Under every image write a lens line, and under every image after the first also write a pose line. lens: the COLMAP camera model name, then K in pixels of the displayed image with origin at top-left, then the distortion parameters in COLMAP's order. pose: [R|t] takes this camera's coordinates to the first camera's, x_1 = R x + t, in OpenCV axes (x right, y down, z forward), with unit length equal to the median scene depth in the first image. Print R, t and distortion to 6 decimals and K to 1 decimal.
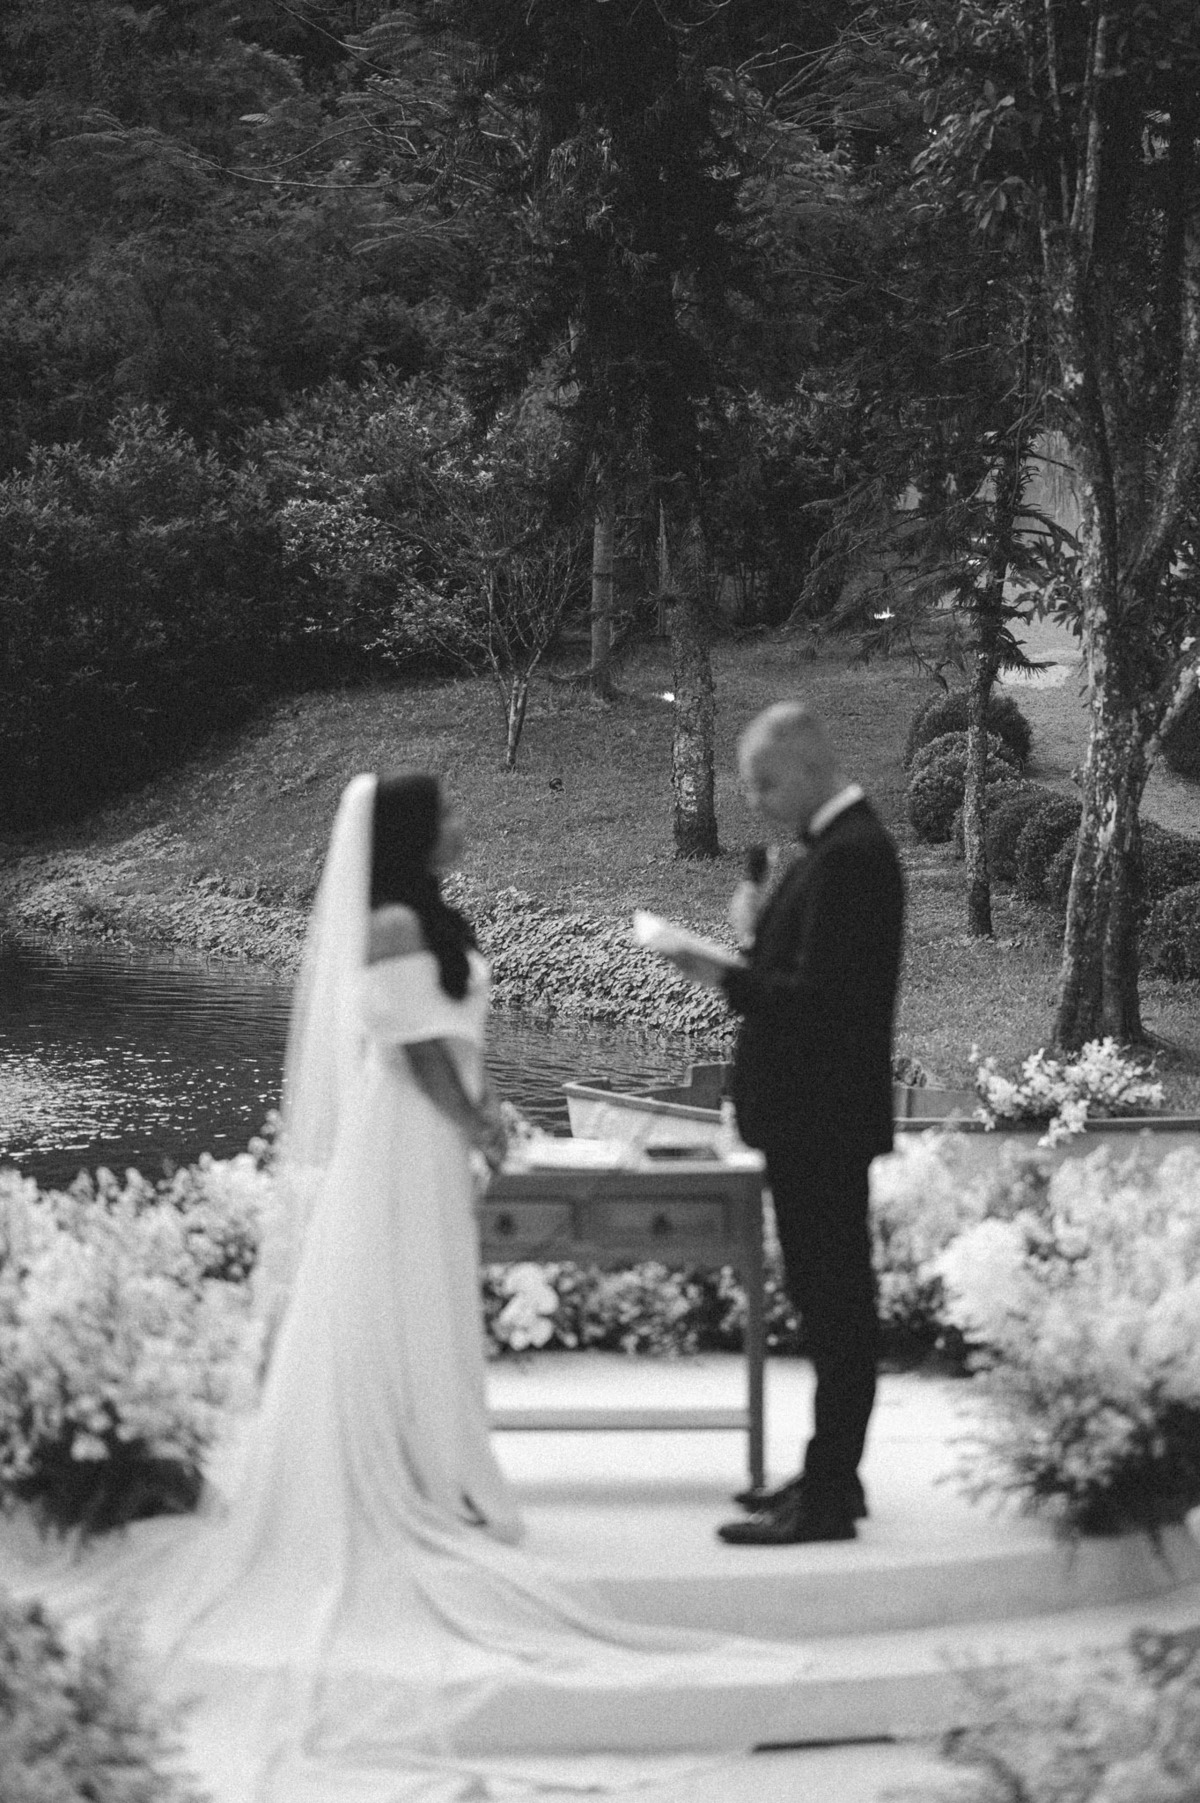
lens RADIAL K [[4531.0, 0, 600.0], [0, 4531.0, 901.5], [0, 0, 1]] dist [0.025257, -0.800291]
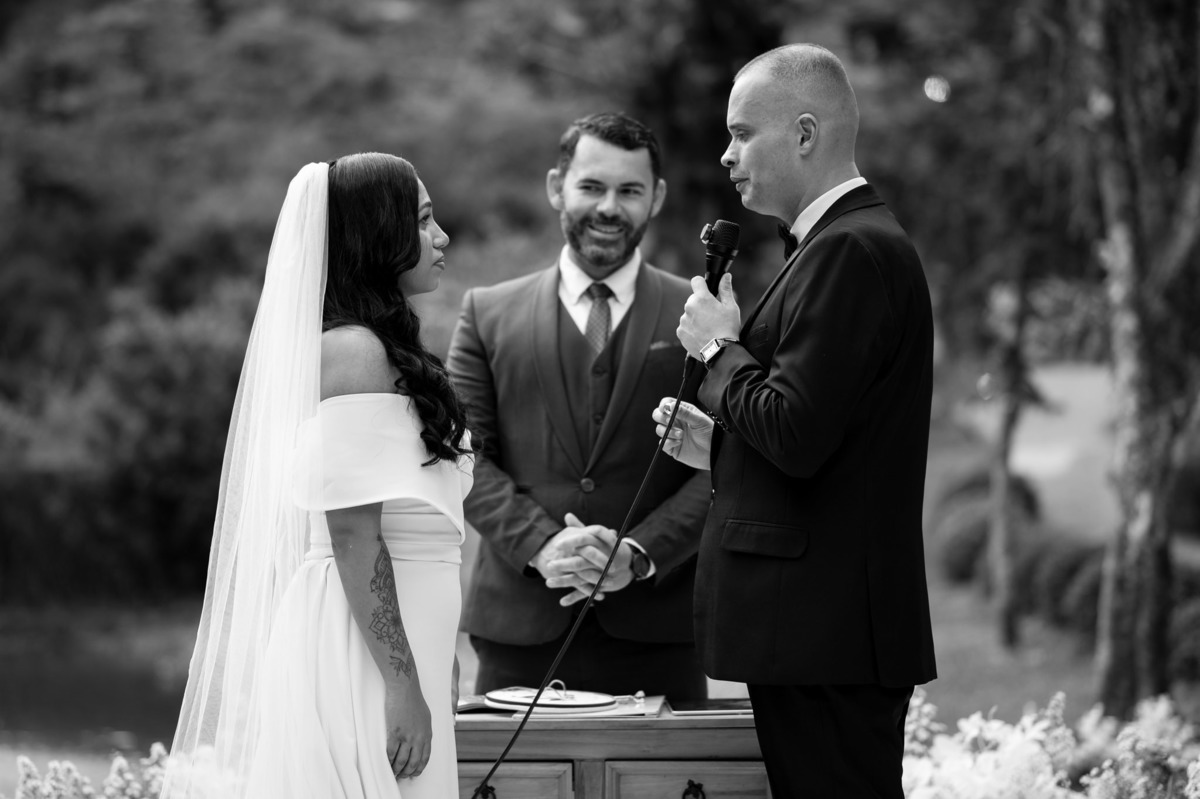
lens RADIAL K [[3354.4, 0, 563.5], [0, 3354.4, 374.7], [0, 0, 1]] dist [0.024264, 0.046911]
pose [[0.999287, -0.006463, -0.037210, 0.004654], [0.002776, 0.995152, -0.098307, 0.021049], [0.037665, 0.098134, 0.994460, 0.163814]]
